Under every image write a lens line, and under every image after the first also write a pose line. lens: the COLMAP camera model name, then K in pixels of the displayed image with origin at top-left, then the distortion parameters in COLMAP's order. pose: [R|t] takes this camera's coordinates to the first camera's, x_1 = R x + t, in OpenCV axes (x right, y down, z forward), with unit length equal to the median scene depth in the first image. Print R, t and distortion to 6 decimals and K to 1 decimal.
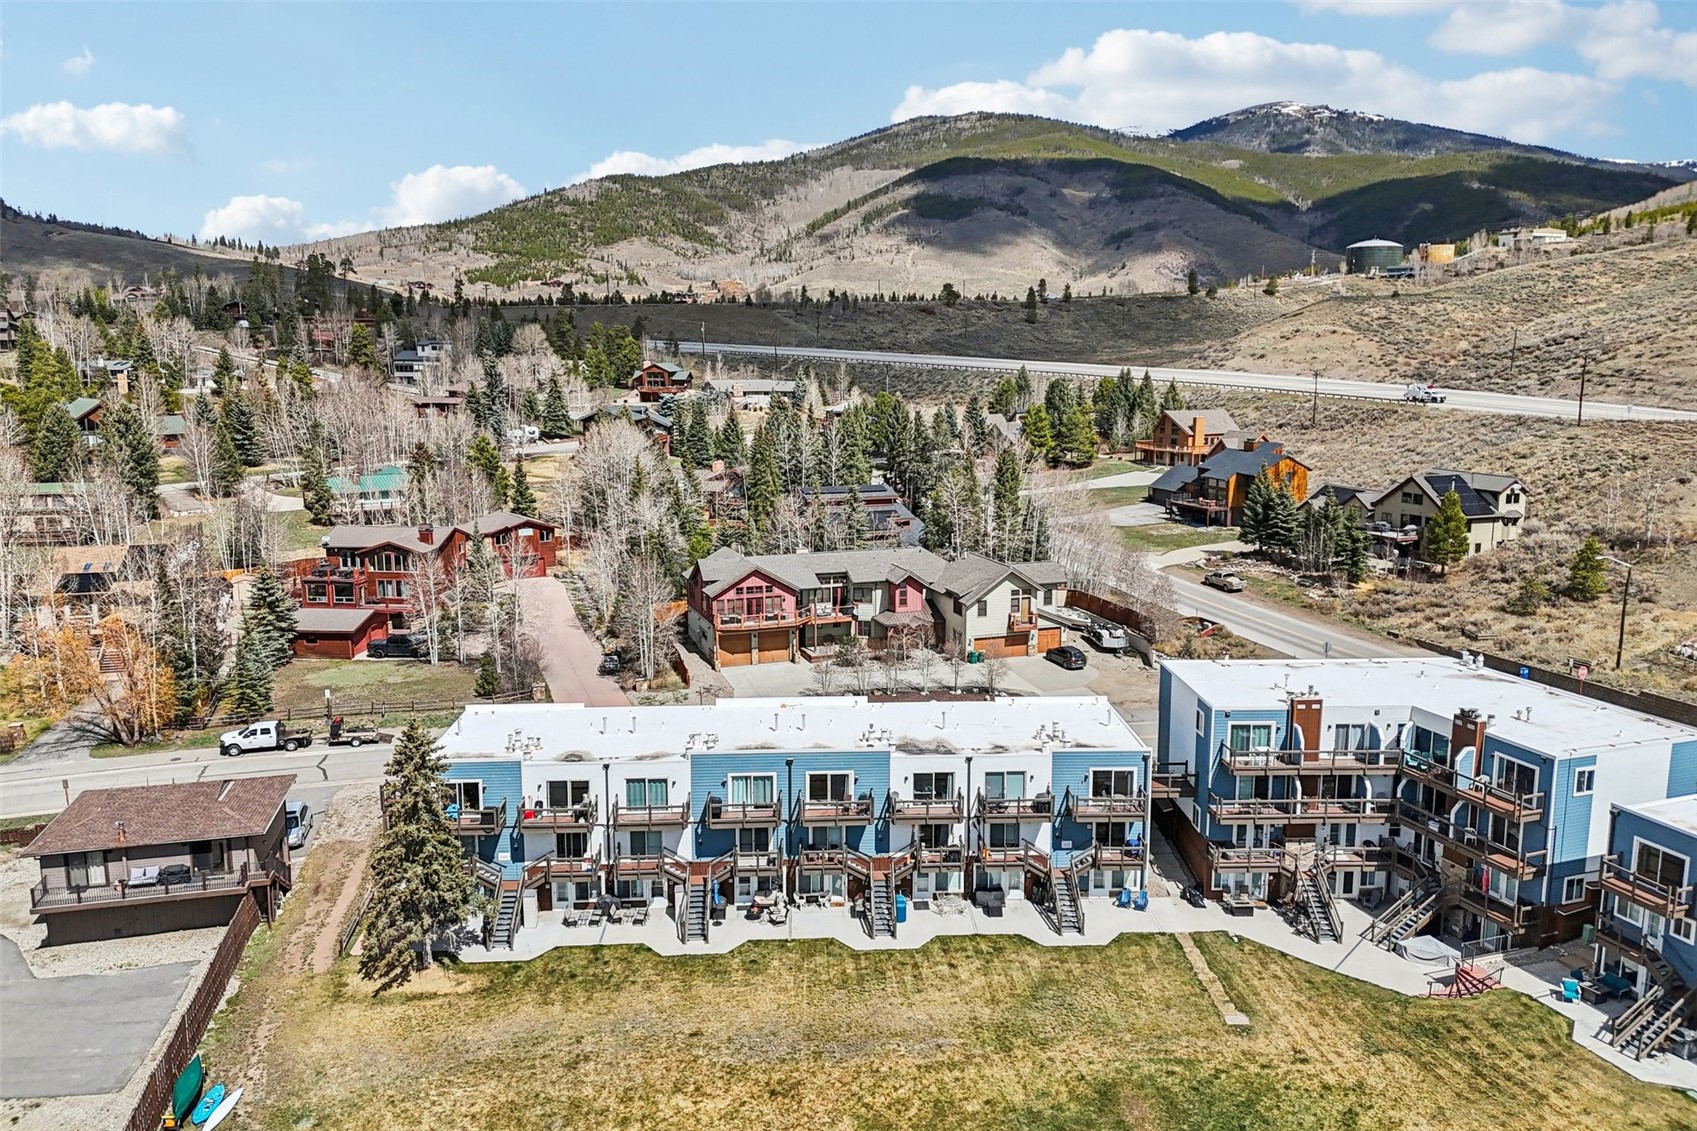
lens RADIAL K [[1293.2, 0, 856.8], [0, 1293.2, 594.7], [0, 0, 1]] dist [0.138727, -0.152789]
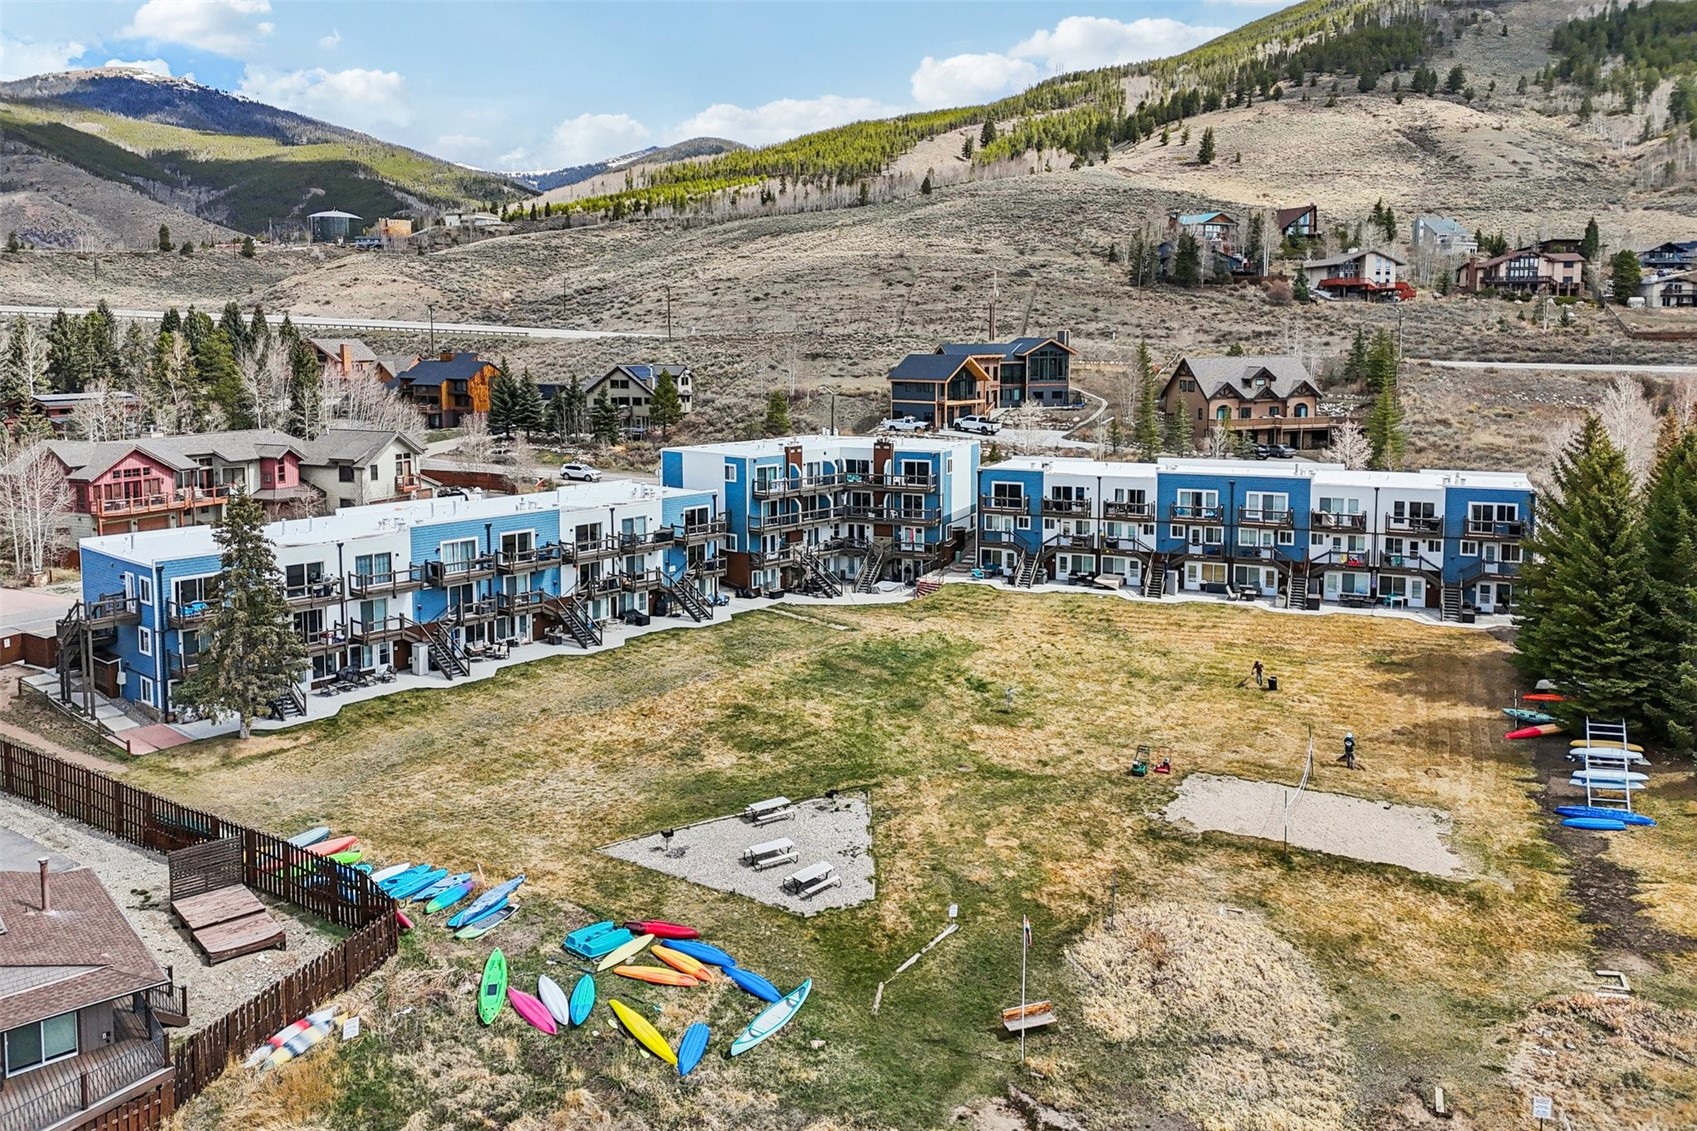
lens RADIAL K [[1293.2, 0, 856.8], [0, 1293.2, 594.7], [0, 0, 1]] dist [0.138727, -0.152789]
pose [[0.703119, -0.147198, 0.695669, -0.392903], [0.143434, 0.987589, 0.063996, 0.097422], [-0.696455, 0.054786, 0.715506, -0.055923]]
